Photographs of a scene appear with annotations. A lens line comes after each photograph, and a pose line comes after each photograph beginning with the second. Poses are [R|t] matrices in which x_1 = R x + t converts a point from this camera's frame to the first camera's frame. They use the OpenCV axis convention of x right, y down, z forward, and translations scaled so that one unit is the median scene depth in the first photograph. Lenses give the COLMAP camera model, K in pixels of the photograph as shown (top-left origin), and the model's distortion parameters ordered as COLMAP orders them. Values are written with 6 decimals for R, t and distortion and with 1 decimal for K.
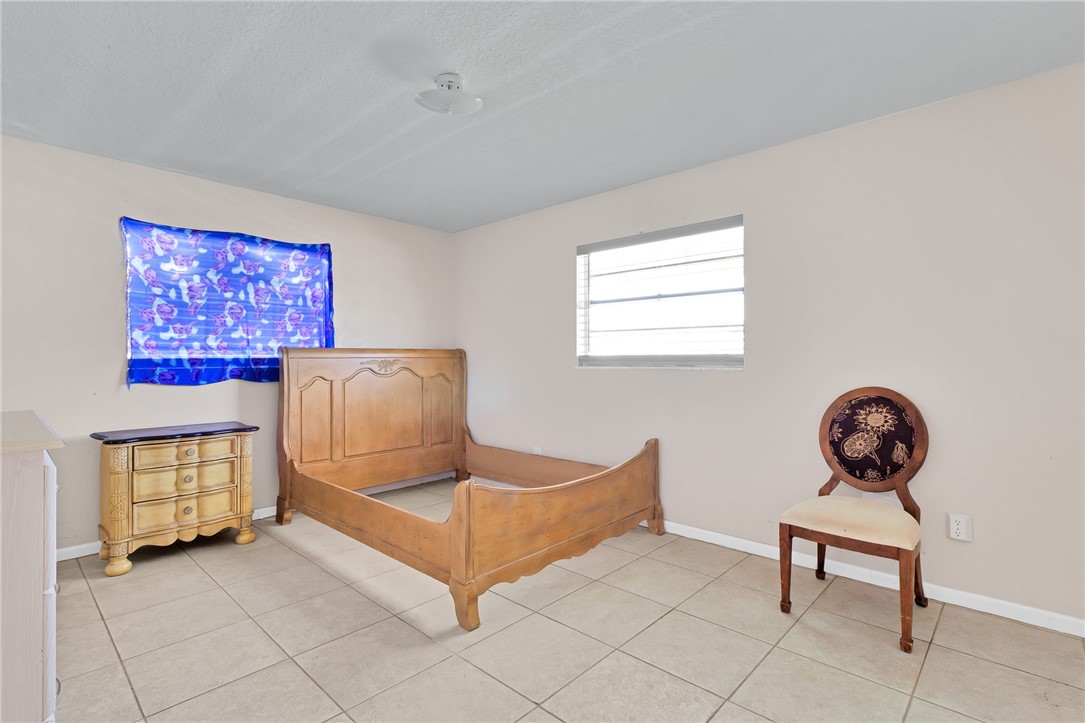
lens RADIAL K [[513.9, 0, 548.2], [0, 513.9, 360.2], [0, 0, 1]] dist [0.000948, 0.000128]
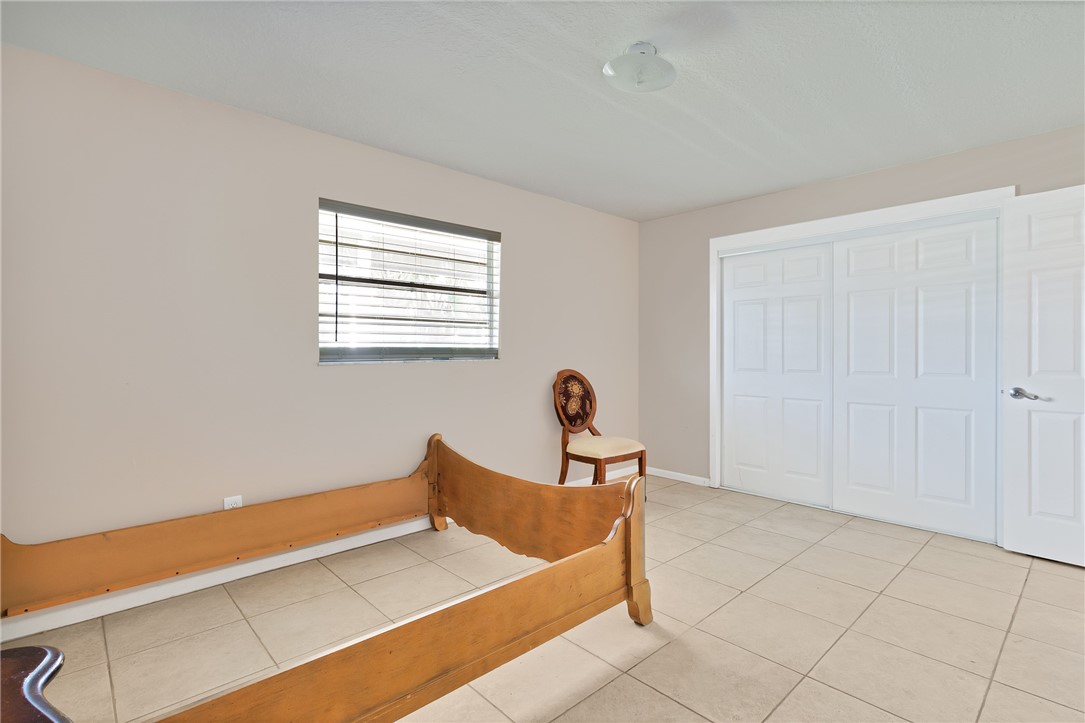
lens RADIAL K [[513.9, 0, 548.0], [0, 513.9, 355.6], [0, 0, 1]] dist [0.000948, 0.000128]
pose [[0.068285, -0.002635, 0.997662, -0.968659], [0.005154, 0.999984, 0.002289, 0.004903], [-0.997653, 0.004986, 0.068297, 0.940640]]
